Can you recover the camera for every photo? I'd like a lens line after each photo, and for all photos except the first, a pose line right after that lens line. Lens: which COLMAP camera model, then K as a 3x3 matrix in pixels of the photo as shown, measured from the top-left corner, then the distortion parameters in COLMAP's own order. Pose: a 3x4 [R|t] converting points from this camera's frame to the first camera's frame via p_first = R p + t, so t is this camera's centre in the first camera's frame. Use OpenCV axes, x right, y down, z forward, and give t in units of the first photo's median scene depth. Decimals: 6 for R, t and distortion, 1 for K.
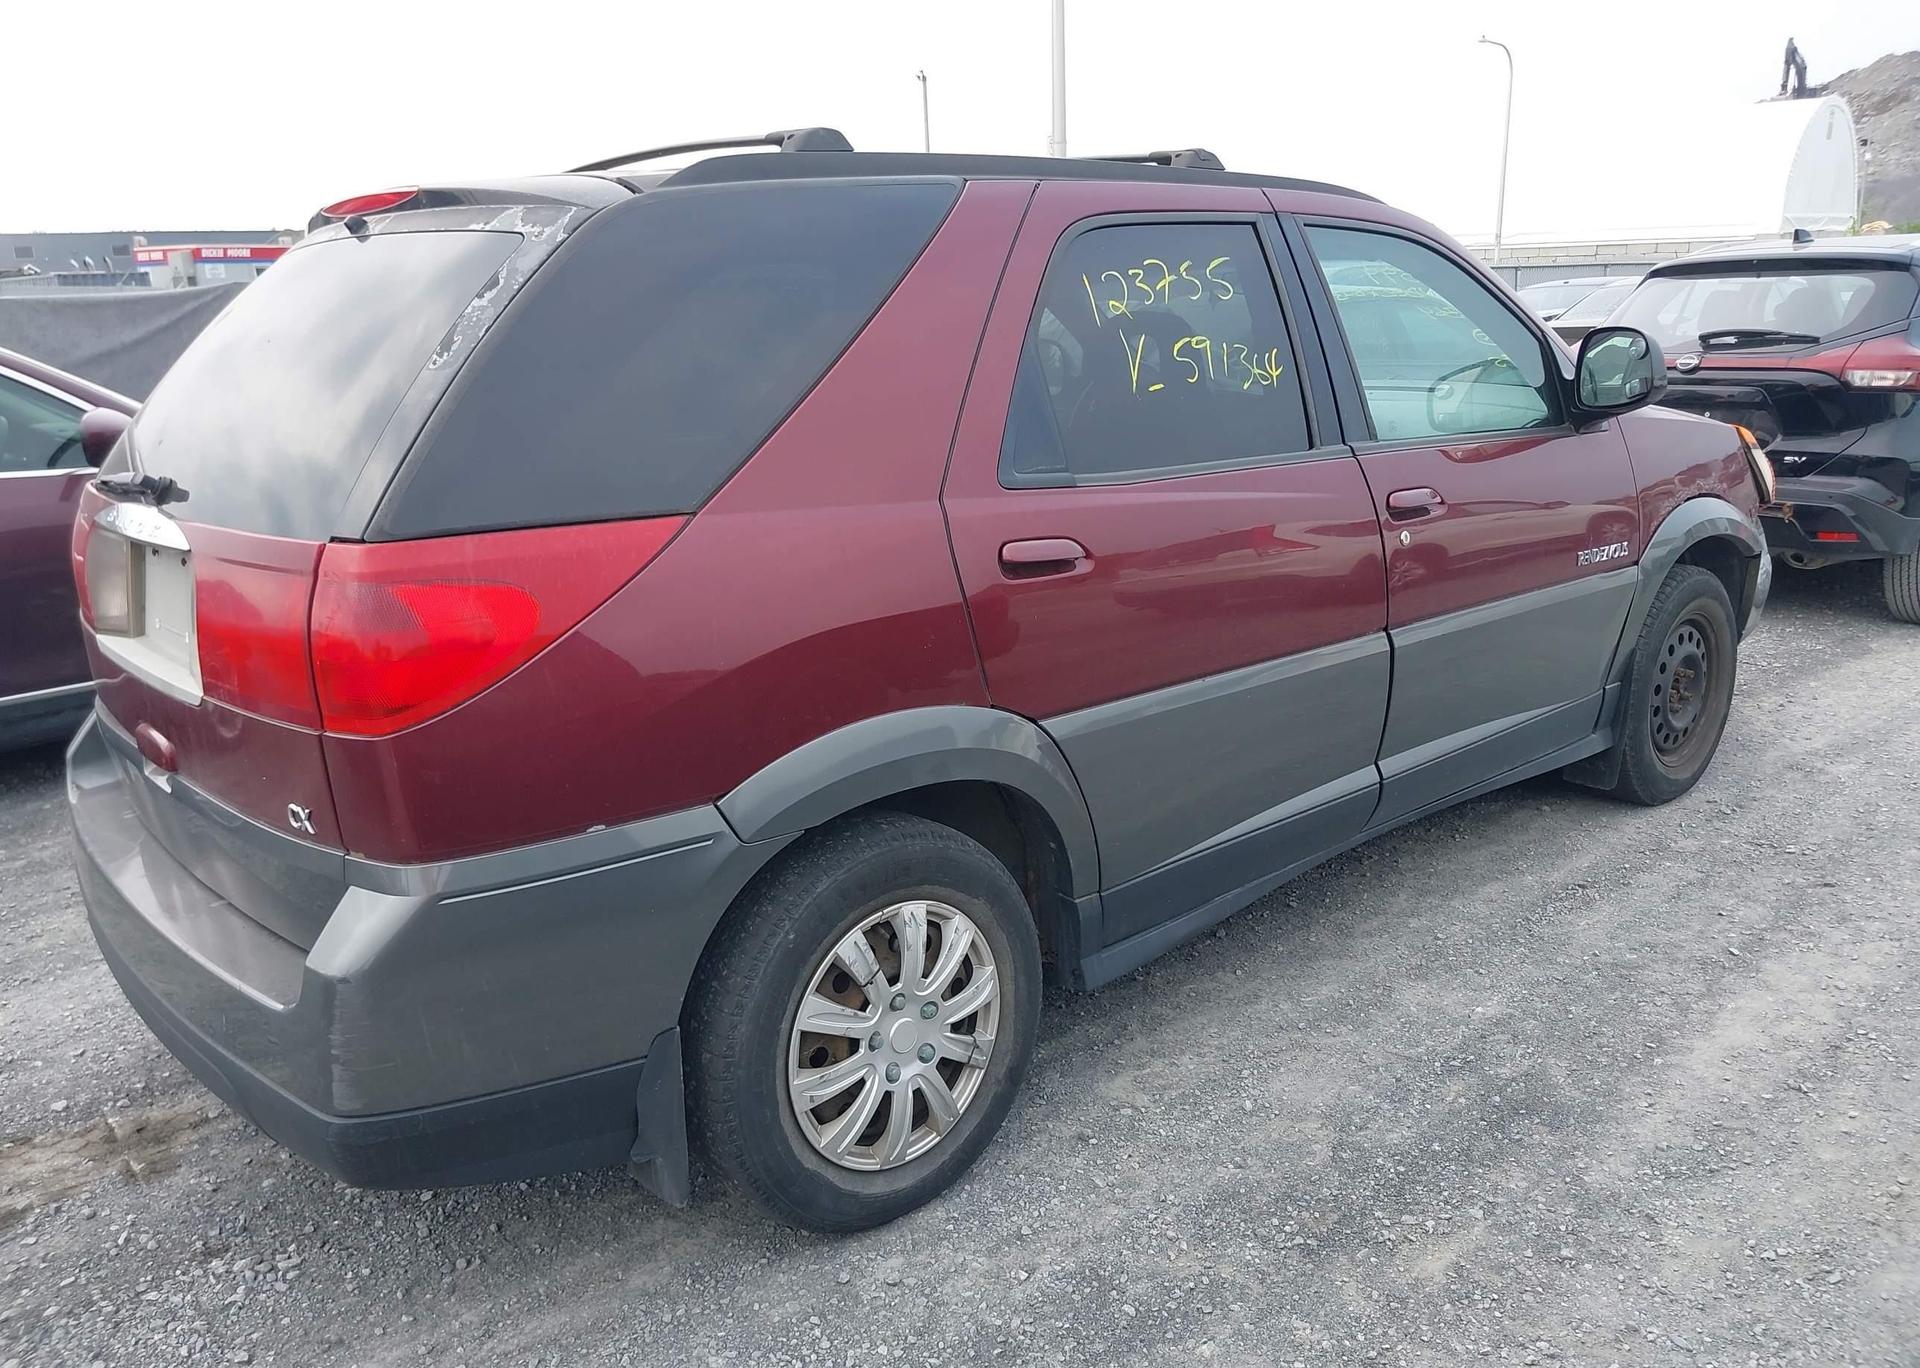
lens RADIAL K [[1532.1, 0, 960.0], [0, 1532.1, 684.0], [0, 0, 1]] dist [0.027655, -0.032001]
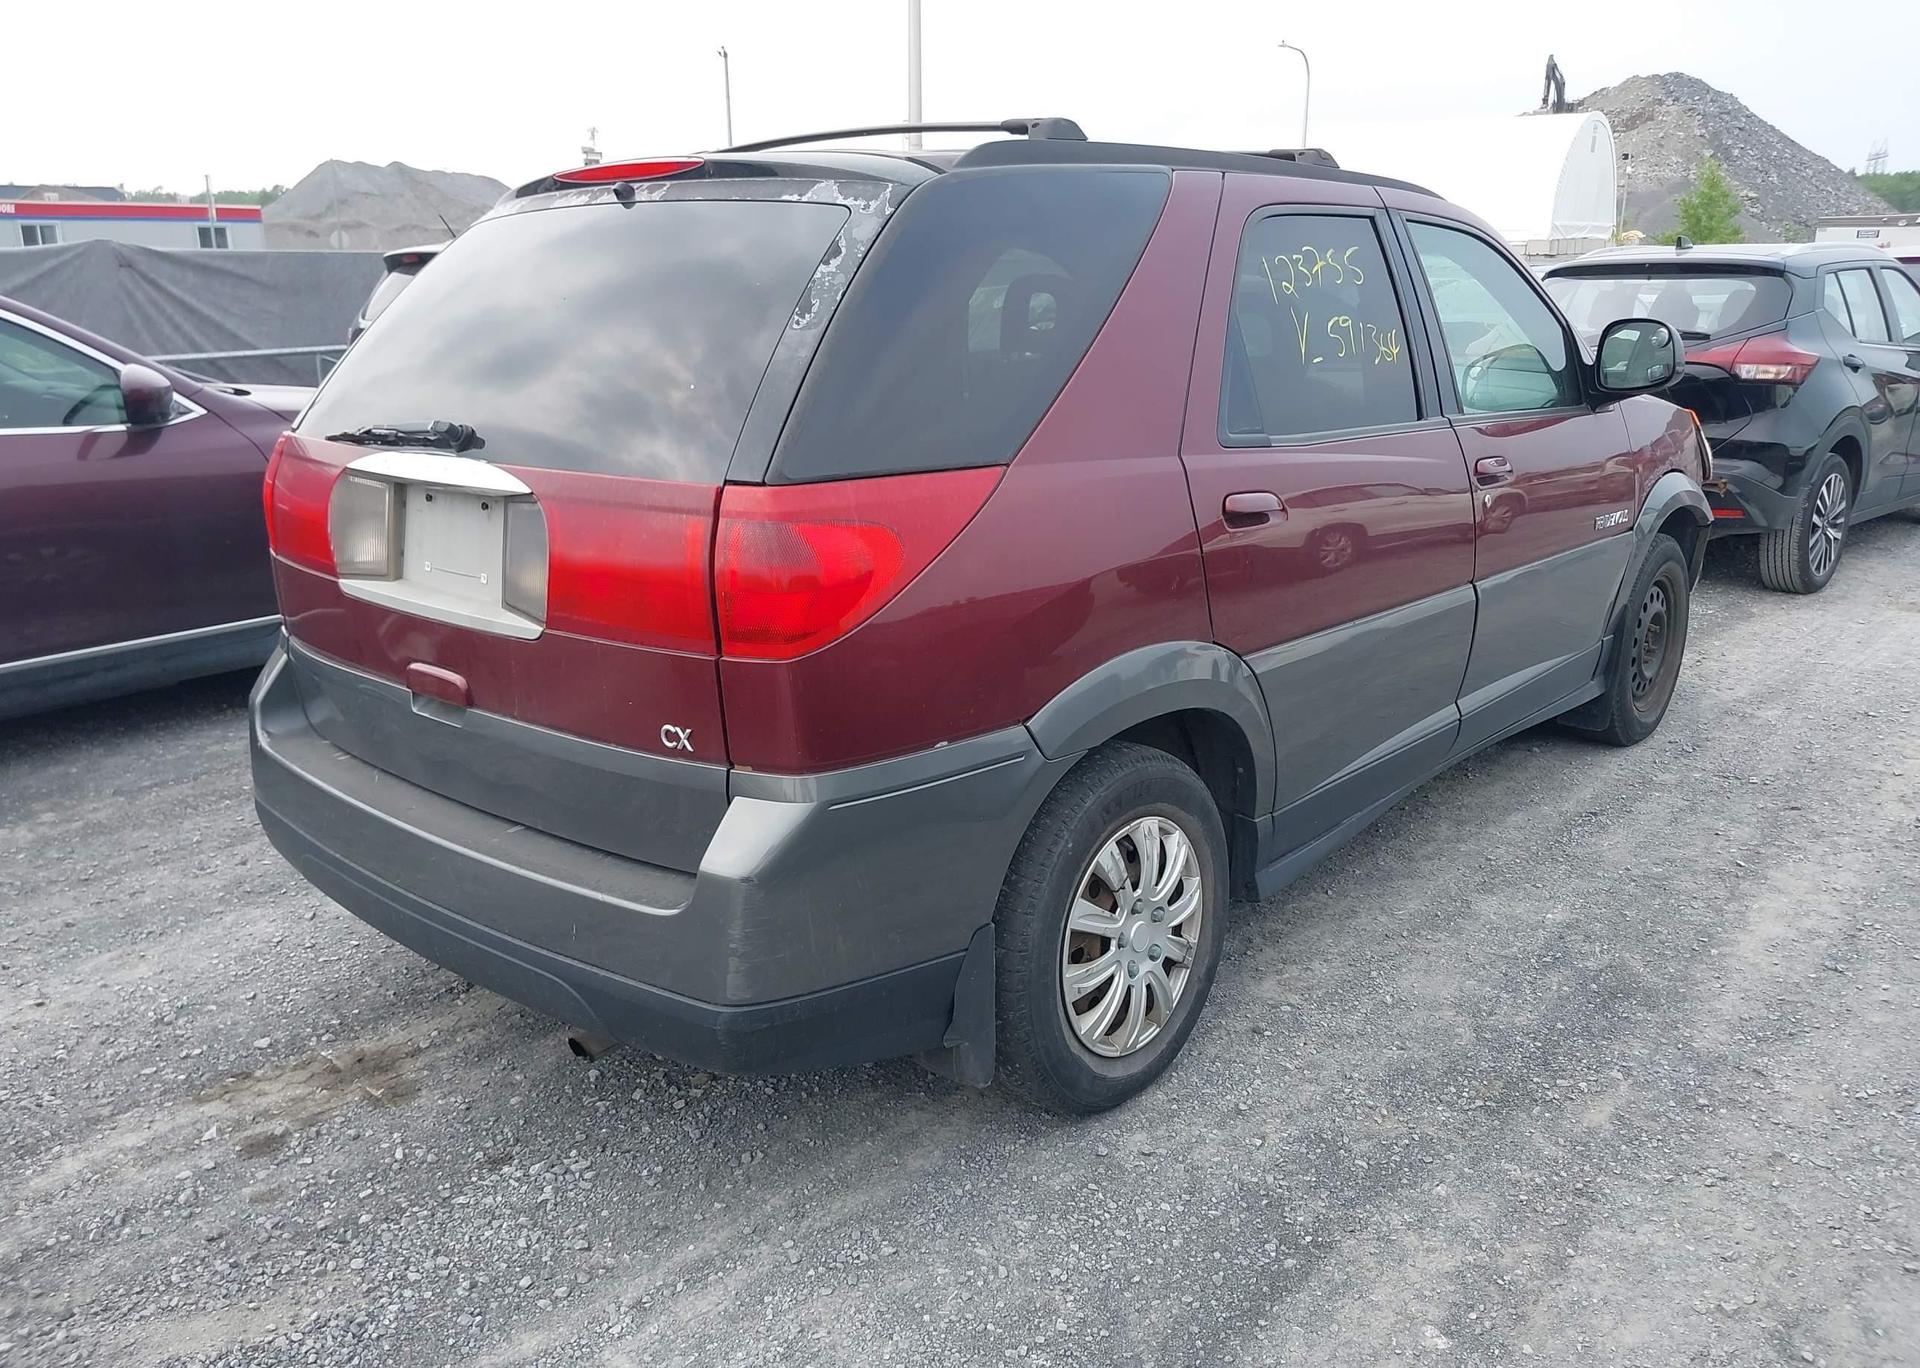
lens RADIAL K [[1532.1, 0, 960.0], [0, 1532.1, 684.0], [0, 0, 1]] dist [0.027655, -0.032001]
pose [[0.991028, -0.006851, 0.133478, -0.275366], [0.005467, 0.999927, 0.010736, 0.028238], [-0.133542, -0.009910, 0.990994, -0.077100]]
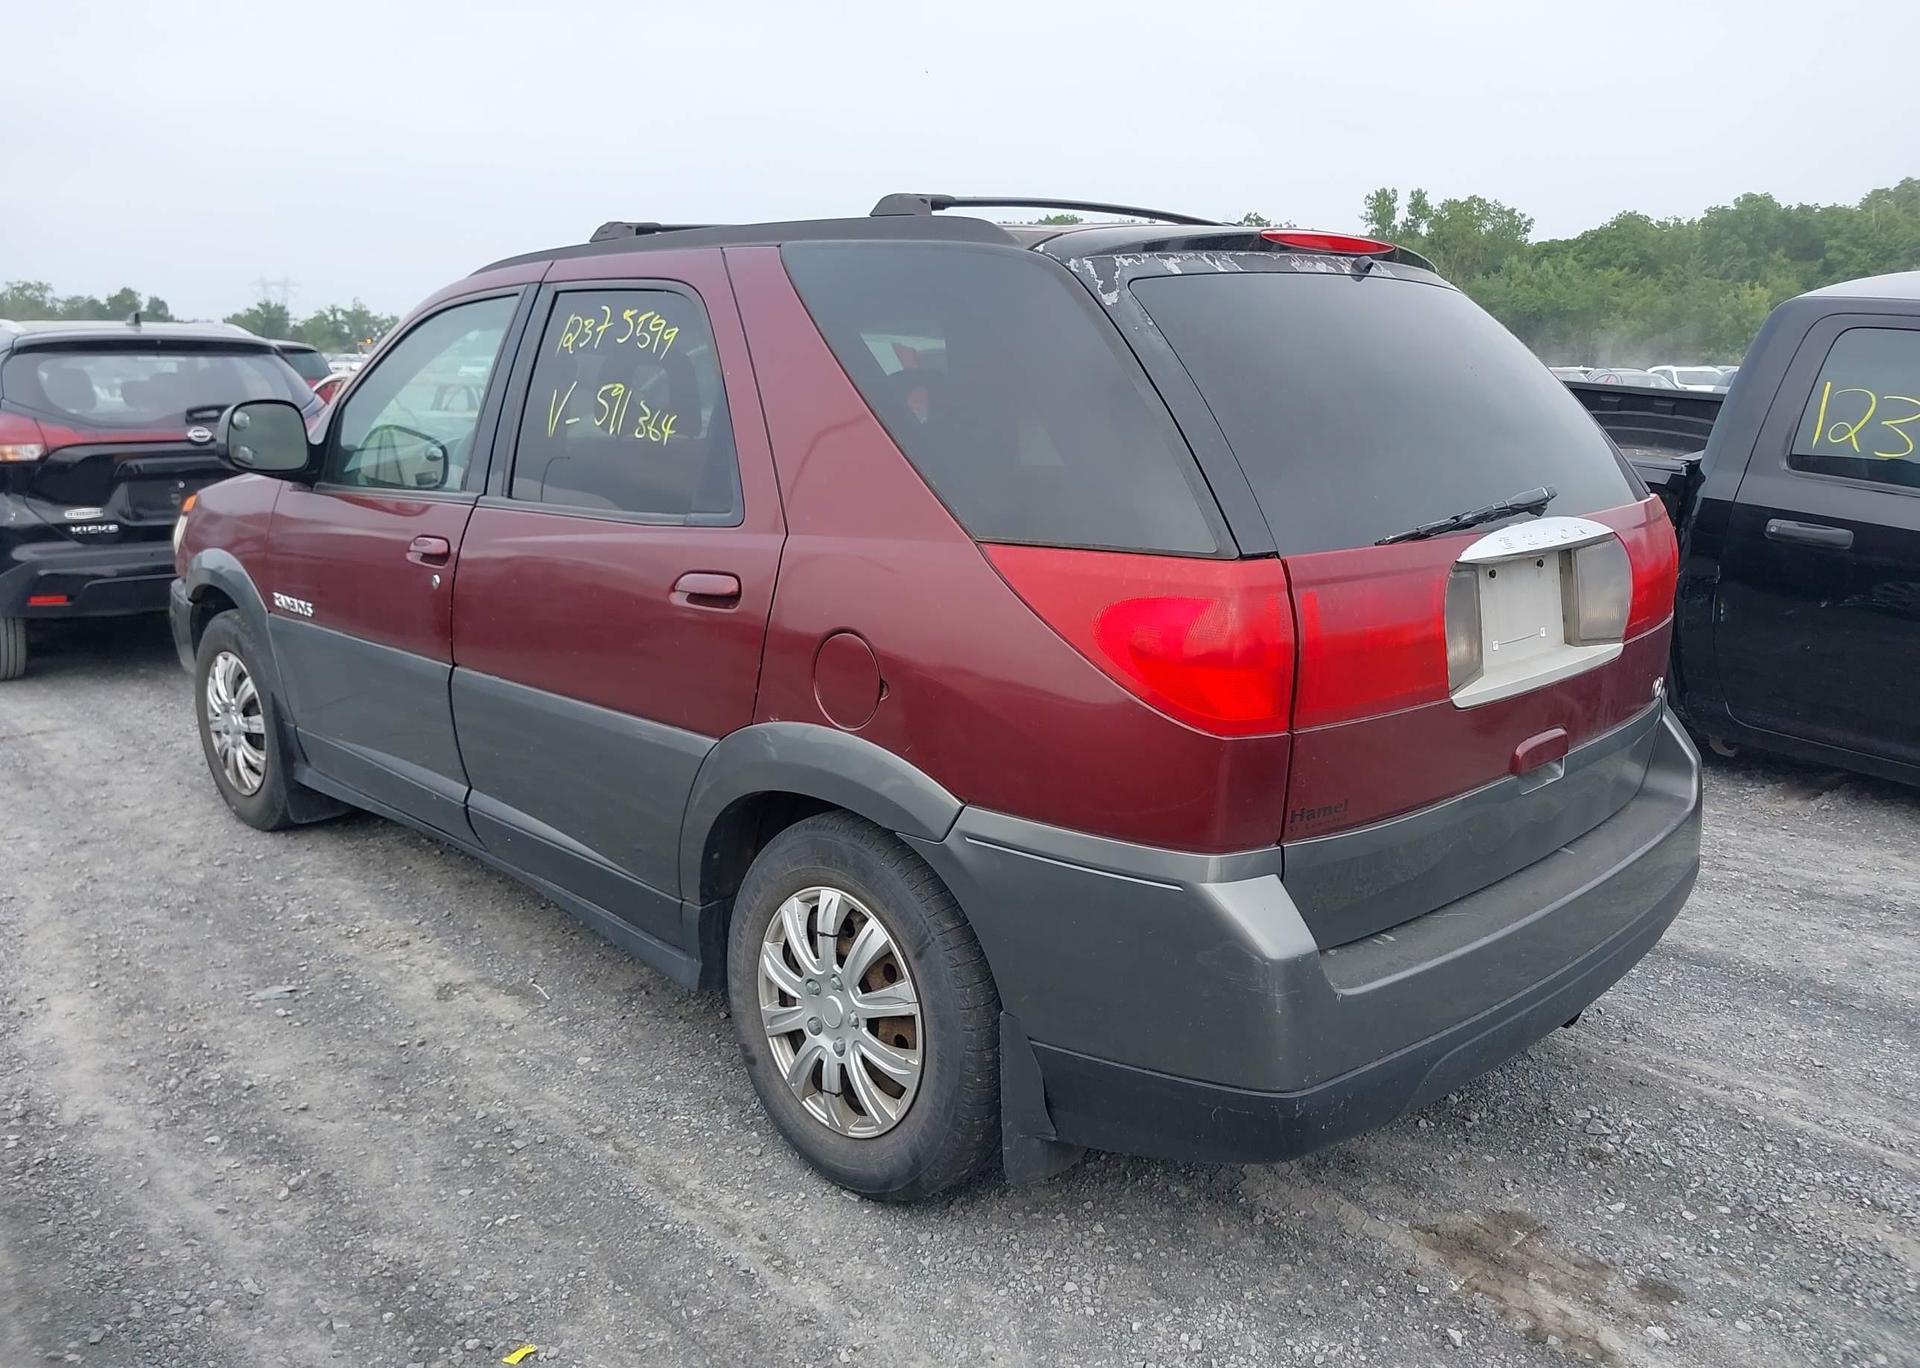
lens RADIAL K [[1532.1, 0, 960.0], [0, 1532.1, 684.0], [0, 0, 1]] dist [0.027655, -0.032001]
pose [[-0.074343, -0.177307, 0.981344, -1.340577], [0.244594, 0.950766, 0.190311, -0.263179], [-0.966771, 0.254179, -0.027315, 1.240547]]
